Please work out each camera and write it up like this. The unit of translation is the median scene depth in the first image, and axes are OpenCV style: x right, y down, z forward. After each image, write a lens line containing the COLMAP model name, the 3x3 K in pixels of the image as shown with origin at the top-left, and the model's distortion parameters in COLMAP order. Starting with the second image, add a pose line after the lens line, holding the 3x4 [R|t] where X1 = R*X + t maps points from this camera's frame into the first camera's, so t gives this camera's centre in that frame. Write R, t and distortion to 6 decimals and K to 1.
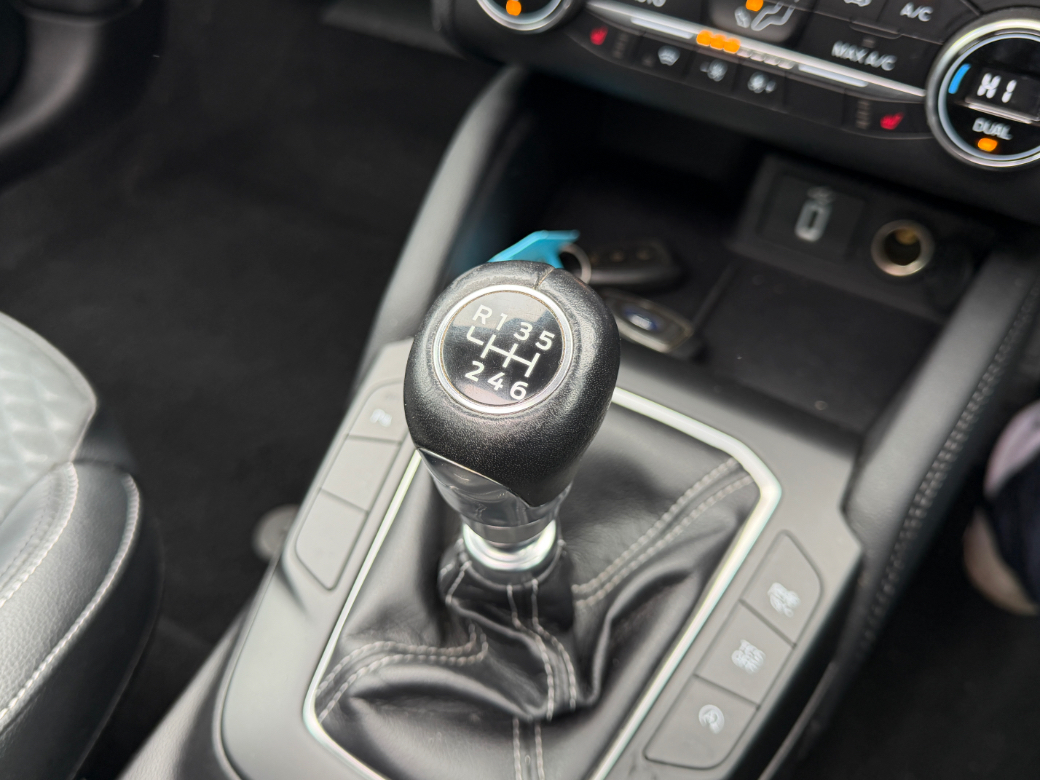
lens RADIAL K [[884.0, 0, 520.0], [0, 884.0, 390.0], [0, 0, 1]] dist [0.142306, -0.269823]
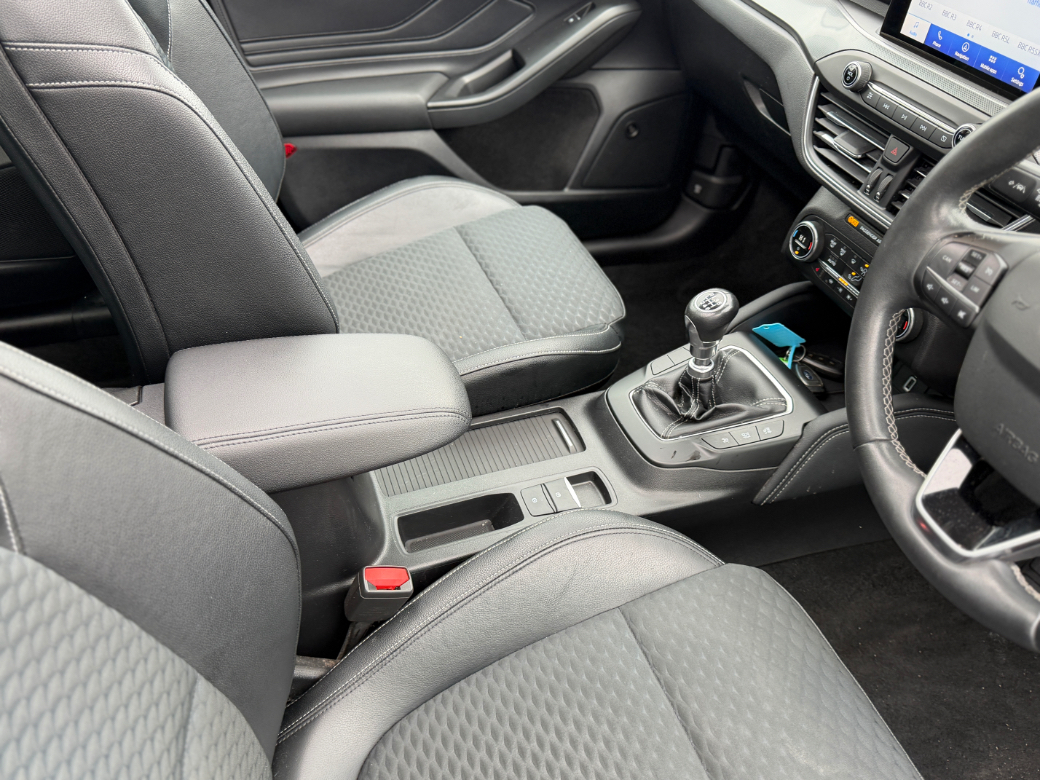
lens RADIAL K [[884.0, 0, 520.0], [0, 884.0, 390.0], [0, 0, 1]] dist [0.142306, -0.269823]
pose [[0.737582, 0.423715, -0.525774, 1.173662], [-0.527376, 0.847742, -0.056645, 0.703683], [0.421719, 0.319061, 0.848736, -2.001985]]
